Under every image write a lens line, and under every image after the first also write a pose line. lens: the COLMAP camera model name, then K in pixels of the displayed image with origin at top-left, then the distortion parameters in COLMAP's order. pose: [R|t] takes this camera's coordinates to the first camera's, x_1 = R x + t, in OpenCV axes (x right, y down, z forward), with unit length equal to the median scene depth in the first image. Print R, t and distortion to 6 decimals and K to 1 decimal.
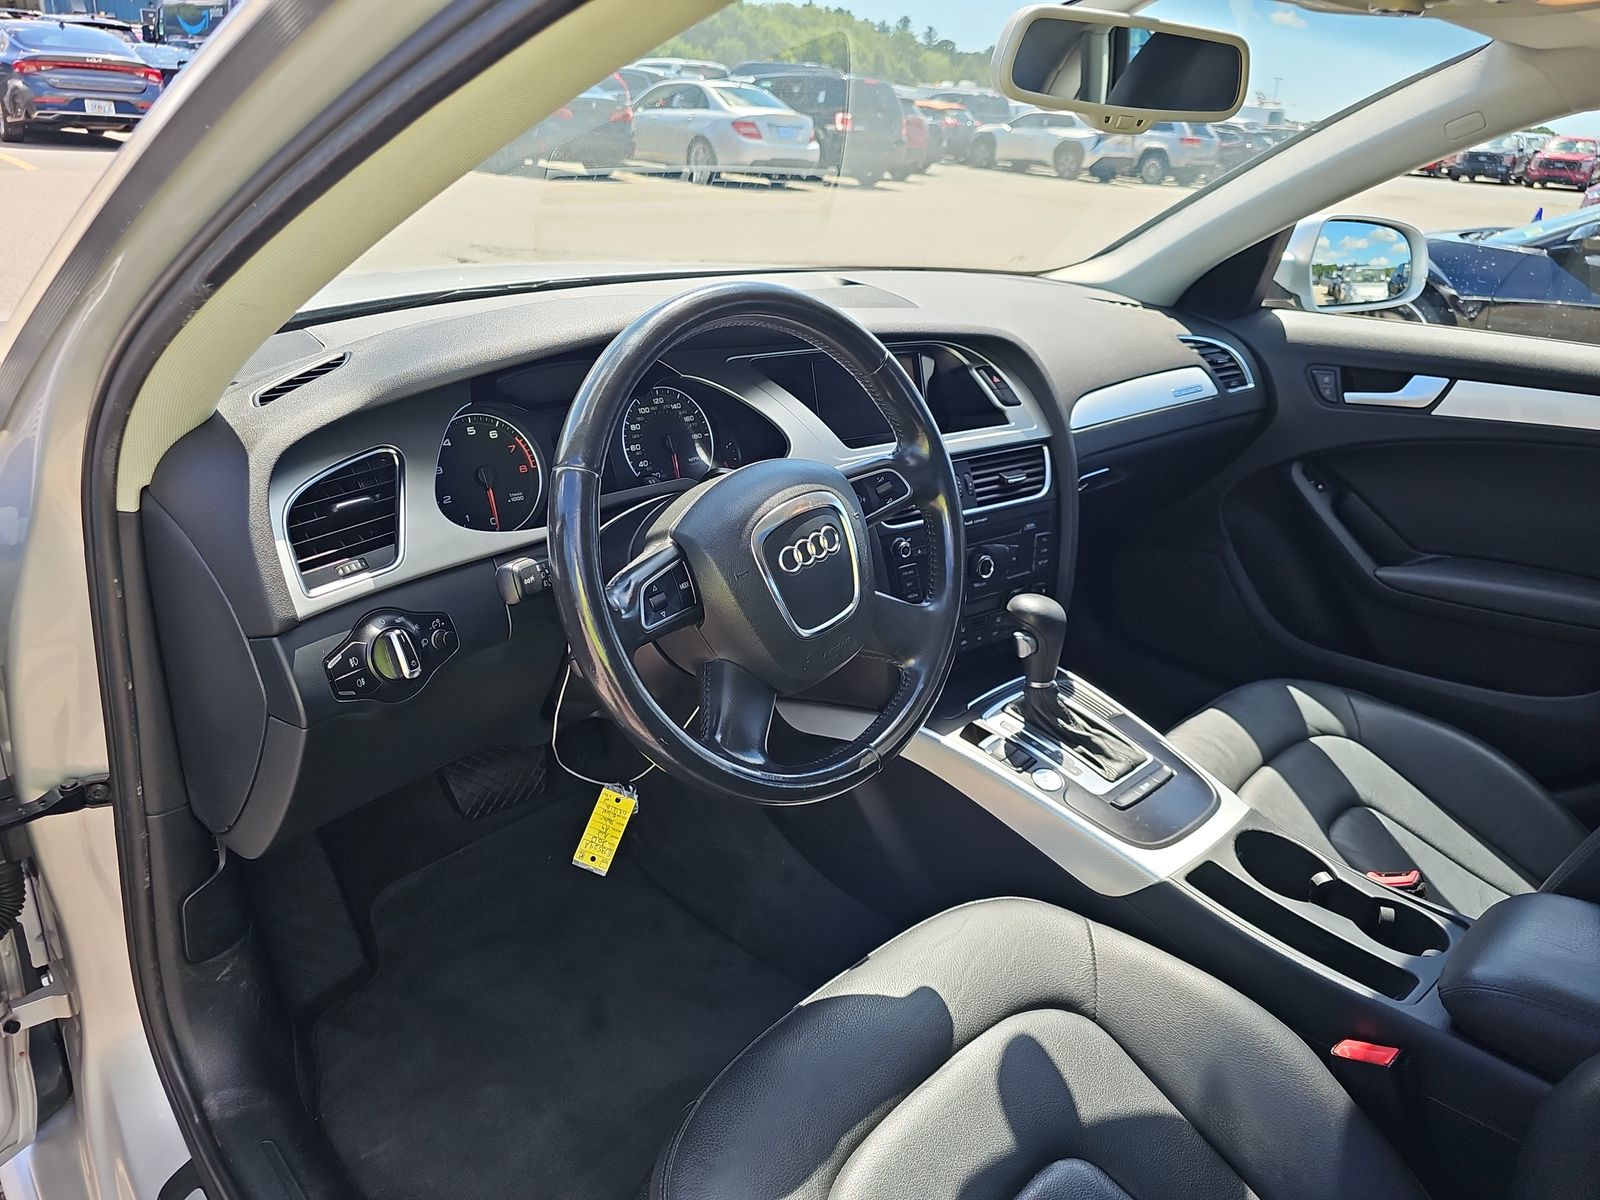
lens RADIAL K [[1058.6, 0, 800.2], [0, 1058.6, 630.0], [0, 0, 1]] dist [0.062882, -0.065514]
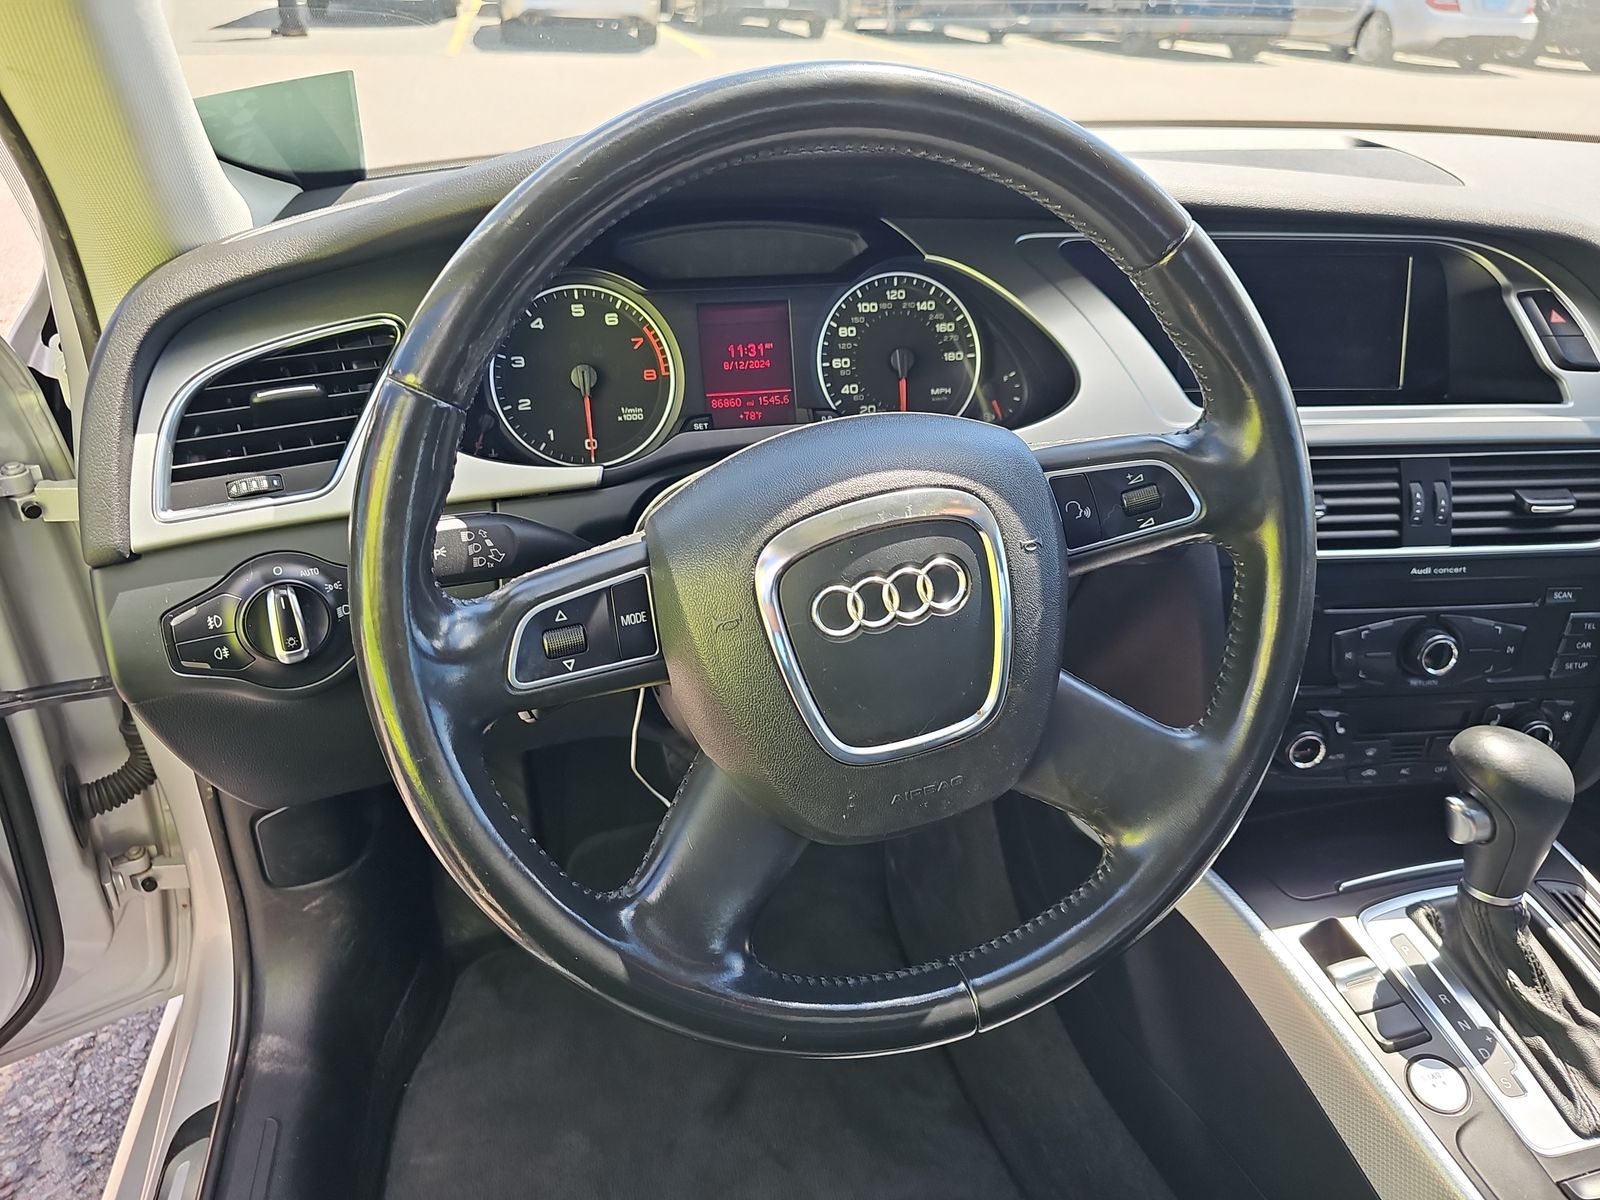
lens RADIAL K [[1070.0, 0, 817.9], [0, 1070.0, 600.8], [0, 0, 1]] dist [0.079180, -0.141918]
pose [[0.861118, 0.219594, -0.458535, 0.166210], [-0.193309, 0.975591, 0.104184, -0.093249], [0.470221, -0.001076, 0.882548, 0.400357]]
